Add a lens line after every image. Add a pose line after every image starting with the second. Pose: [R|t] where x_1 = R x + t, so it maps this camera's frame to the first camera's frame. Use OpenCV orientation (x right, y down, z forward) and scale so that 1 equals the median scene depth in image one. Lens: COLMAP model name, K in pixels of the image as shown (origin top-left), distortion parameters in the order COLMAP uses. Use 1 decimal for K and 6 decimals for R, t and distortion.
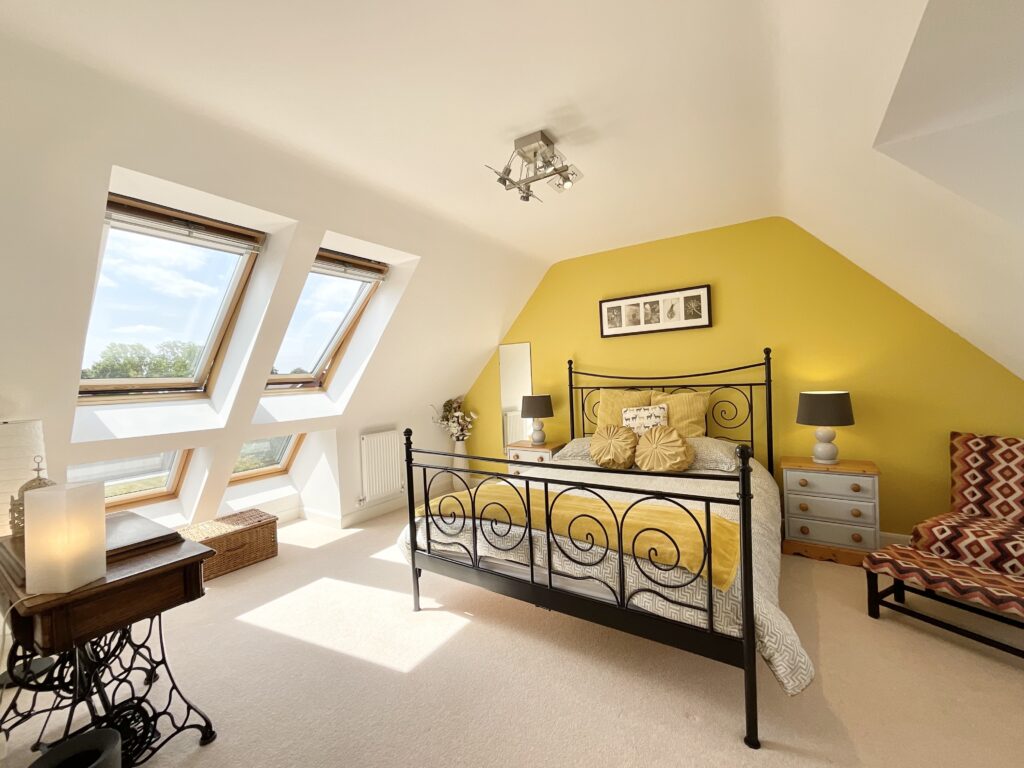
lens RADIAL K [[411.7, 0, 511.2], [0, 411.7, 381.5], [0, 0, 1]] dist [0.002977, 0.000622]
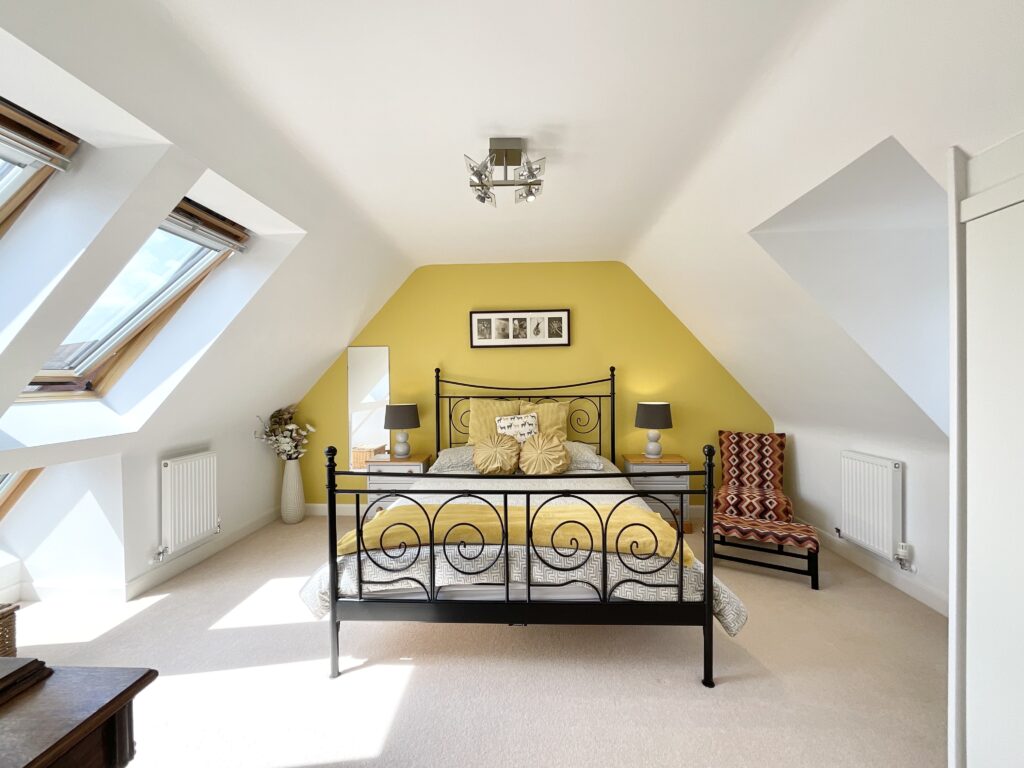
lens RADIAL K [[411.7, 0, 512.9], [0, 411.7, 382.5], [0, 0, 1]] dist [0.002977, 0.000622]
pose [[0.856335, 0.030731, 0.515506, -0.311164], [-0.021197, 0.999478, -0.024370, 0.002317], [-0.515985, 0.009942, 0.856540, 0.117388]]
